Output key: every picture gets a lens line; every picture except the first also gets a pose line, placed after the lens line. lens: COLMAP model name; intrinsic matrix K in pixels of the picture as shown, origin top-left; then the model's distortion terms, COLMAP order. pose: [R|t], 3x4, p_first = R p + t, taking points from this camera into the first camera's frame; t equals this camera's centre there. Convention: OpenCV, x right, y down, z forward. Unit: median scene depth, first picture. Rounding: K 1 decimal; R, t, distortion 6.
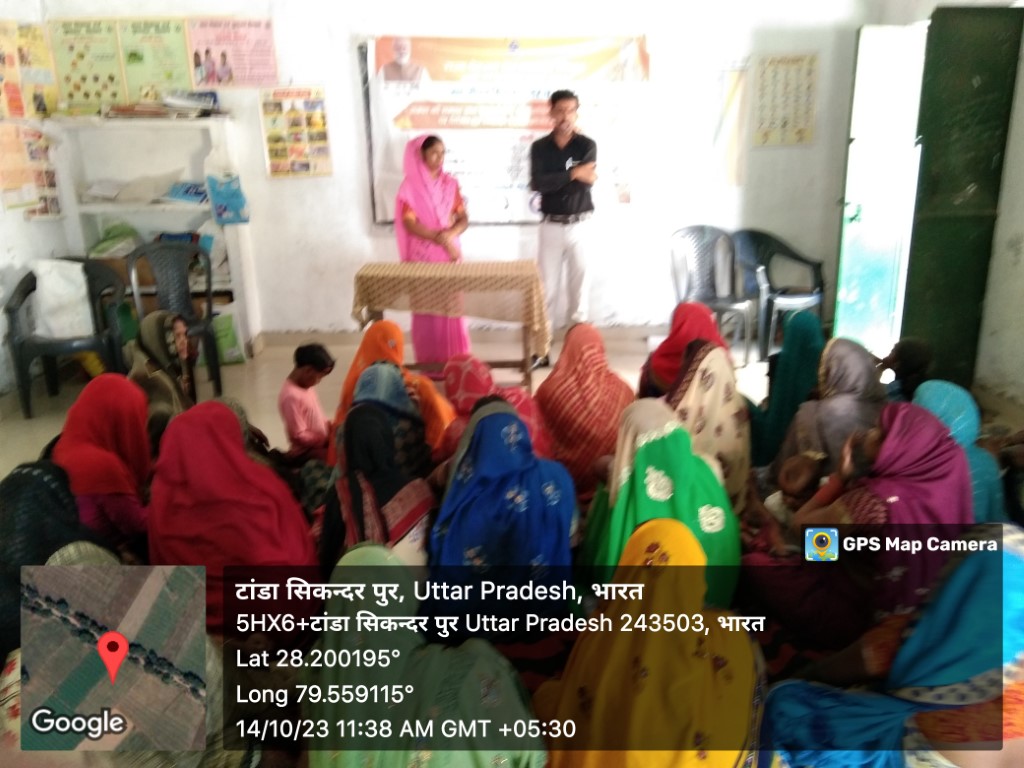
lens RADIAL K [[825.8, 0, 512.7], [0, 825.8, 378.4], [0, 0, 1]] dist [-0.005121, 0.012725]
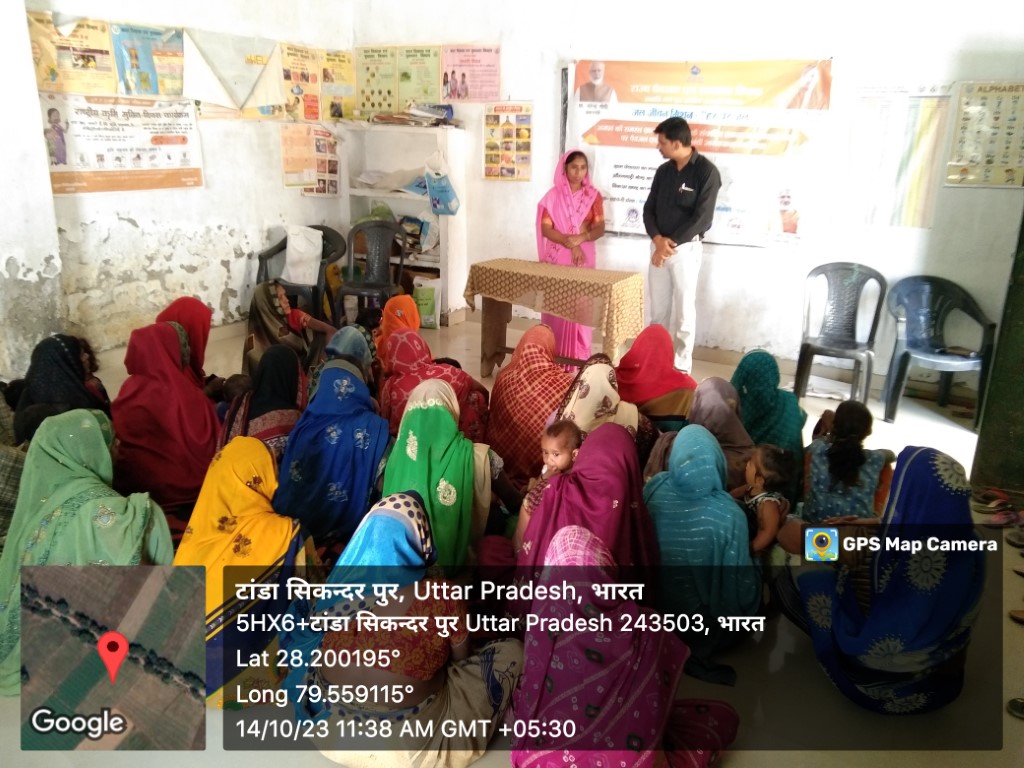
lens RADIAL K [[815.8, 0, 512.6], [0, 815.8, 382.1], [0, 0, 1]] dist [0.009464, 0.002582]
pose [[0.846006, 0.198245, -0.494947, 0.394996], [-0.199176, 0.978608, 0.051520, -0.026089], [0.494572, 0.054996, 0.867395, 0.016694]]
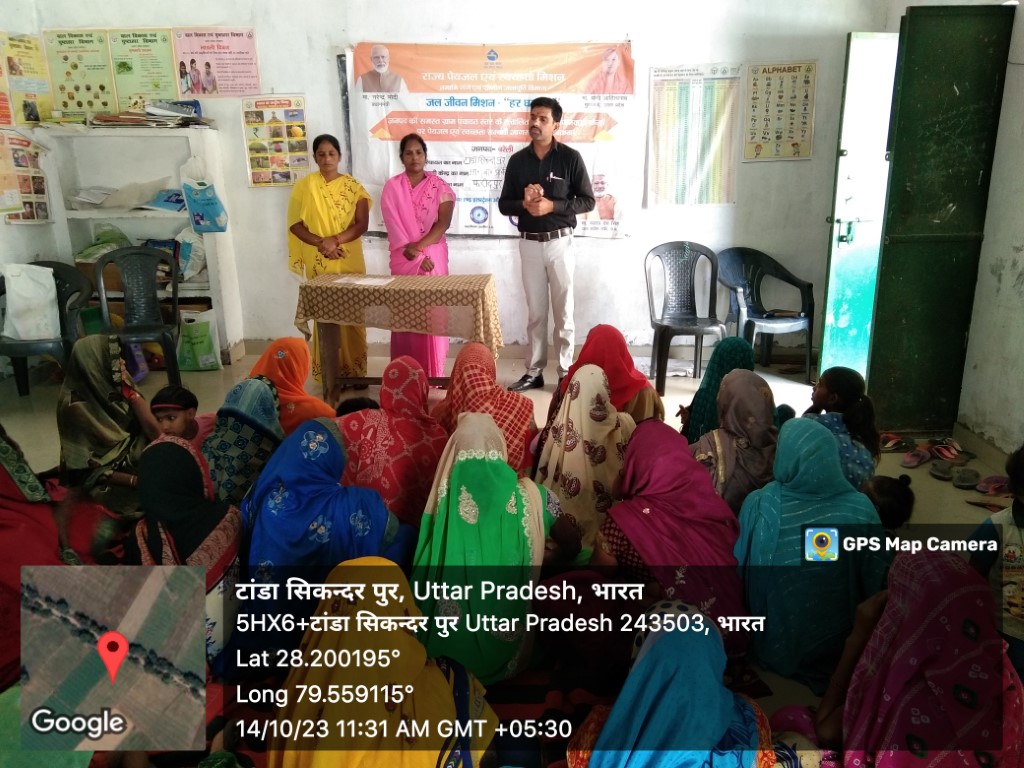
lens RADIAL K [[820.9, 0, 513.2], [0, 820.9, 382.3], [0, 0, 1]] dist [0.006932, 0.005143]
pose [[0.993756, 0.037563, -0.105059, 0.143305], [-0.038290, 0.999255, -0.004906, -0.011886], [0.104796, 0.008898, 0.994454, 0.037552]]
